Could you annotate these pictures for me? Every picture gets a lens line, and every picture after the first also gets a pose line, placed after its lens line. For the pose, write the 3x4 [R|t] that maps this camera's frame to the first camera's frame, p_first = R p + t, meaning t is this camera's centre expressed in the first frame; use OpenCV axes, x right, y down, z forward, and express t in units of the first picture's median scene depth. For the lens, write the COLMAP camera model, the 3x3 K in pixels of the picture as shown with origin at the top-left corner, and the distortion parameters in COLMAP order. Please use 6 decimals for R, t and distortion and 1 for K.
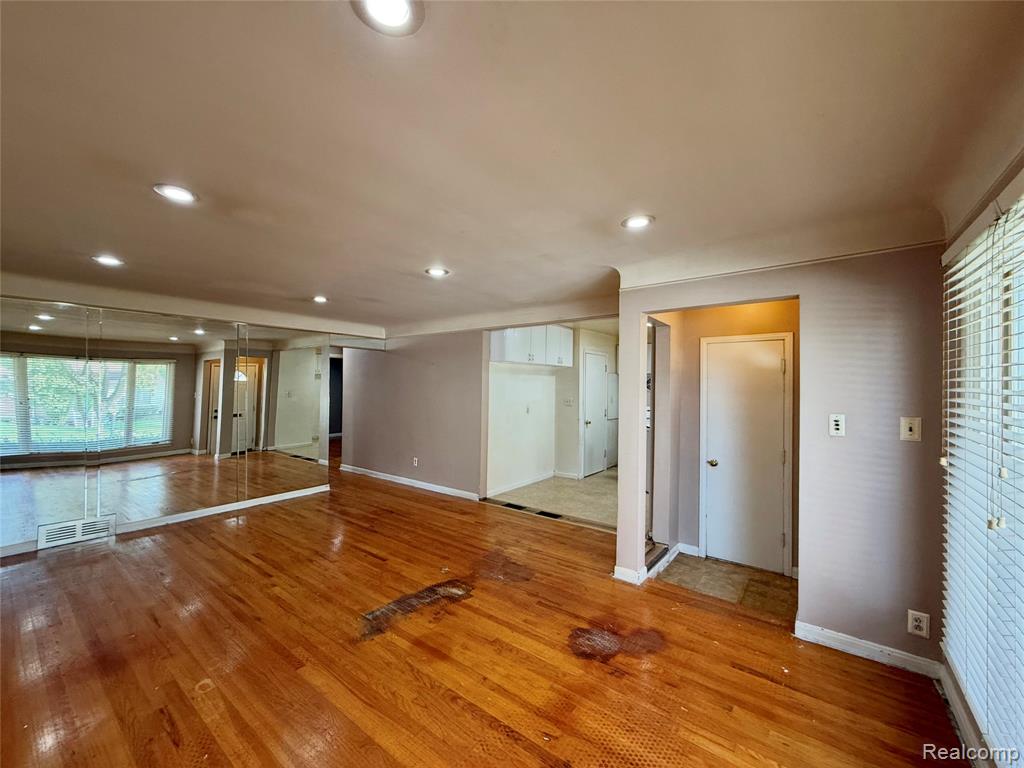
lens RADIAL K [[408.0, 0, 507.1], [0, 408.0, 380.5], [0, 0, 1]] dist [0.001310, -0.001095]
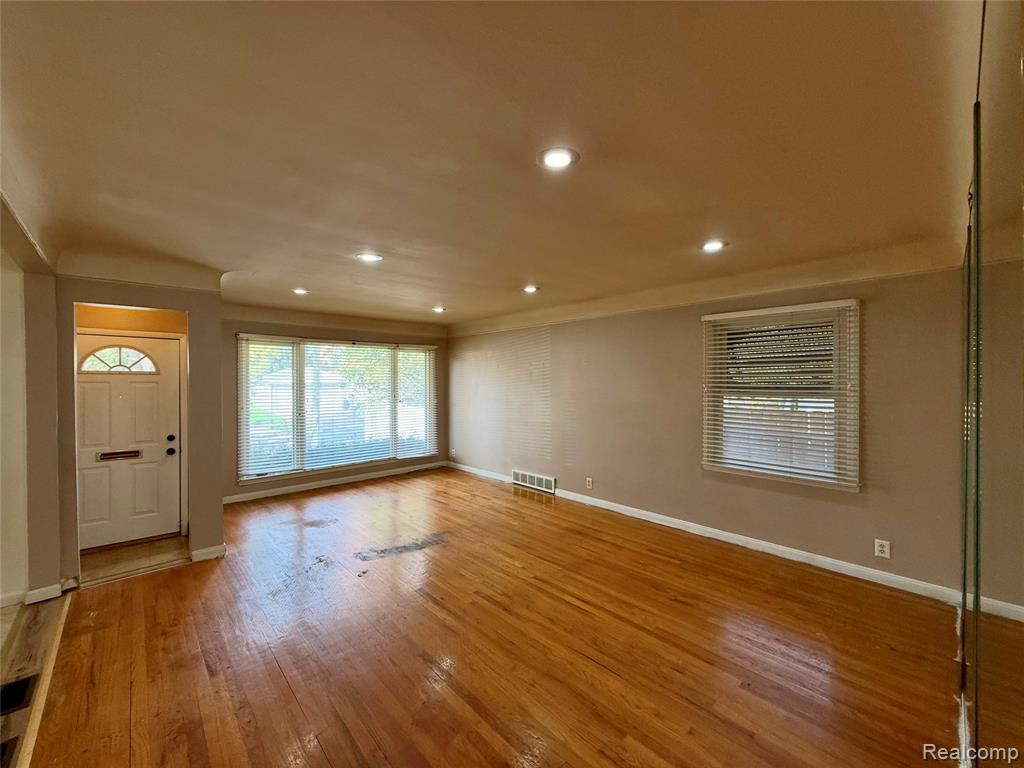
lens RADIAL K [[408.0, 0, 507.7], [0, 408.0, 383.7], [0, 0, 1]] dist [0.001310, -0.001095]
pose [[-0.985413, -0.004611, 0.170116, -0.740950], [-0.006145, 0.999945, -0.008494, 0.028927], [-0.170067, -0.009416, -0.985387, 2.162332]]
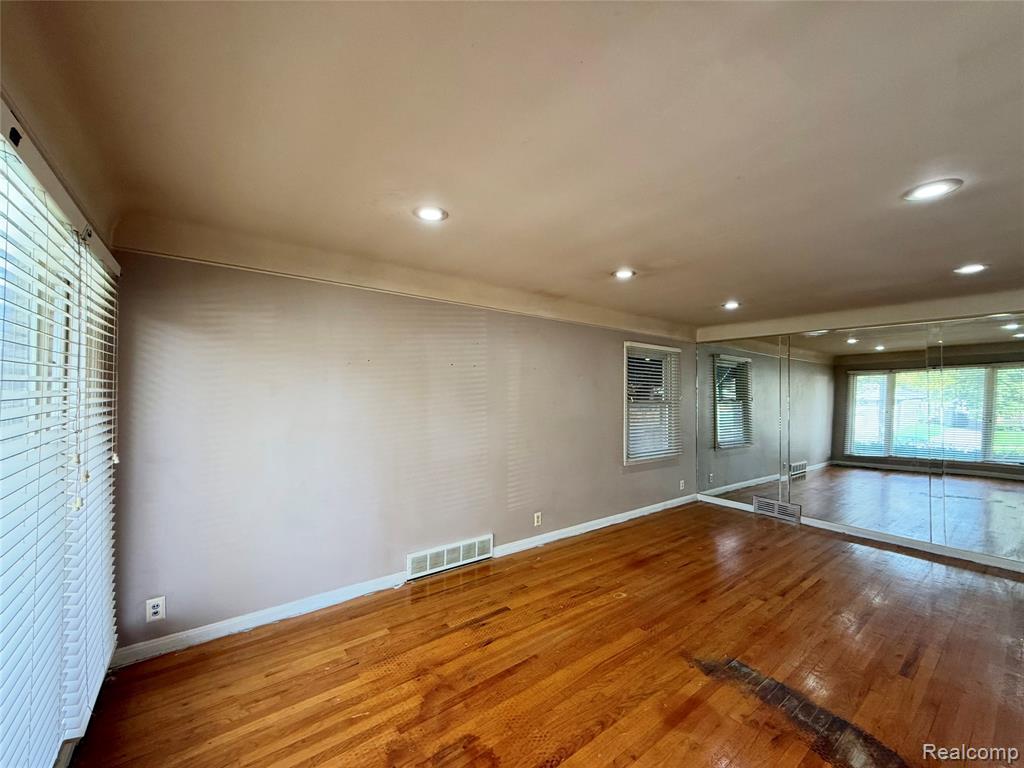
lens RADIAL K [[408.0, 0, 508.5], [0, 408.0, 381.9], [0, 0, 1]] dist [0.001310, -0.001095]
pose [[-0.263570, -0.031465, -0.964127, 0.580825], [0.002345, 0.999444, -0.033258, 0.009716], [0.964637, -0.011027, -0.263350, 0.700831]]
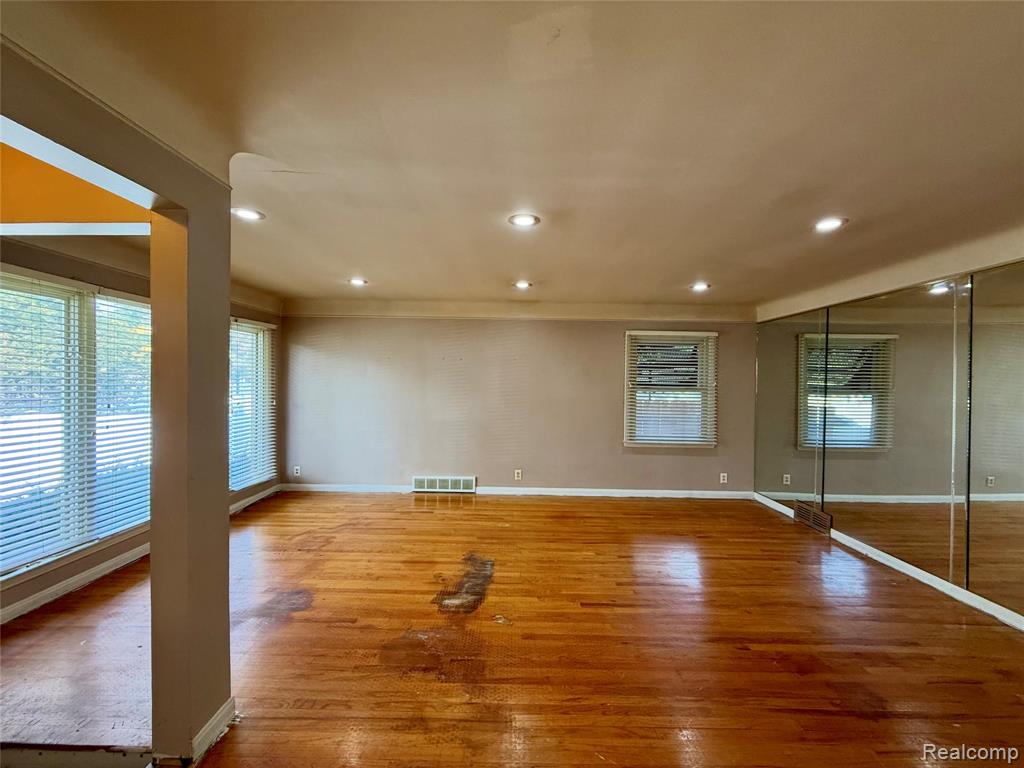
lens RADIAL K [[408.0, 0, 507.1], [0, 408.0, 383.5], [0, 0, 1]] dist [0.001310, -0.001095]
pose [[-0.797873, -0.012851, -0.602689, 0.338555], [-0.008772, 0.999914, -0.009709, 0.042543], [0.602762, -0.002460, -0.797917, 1.833362]]
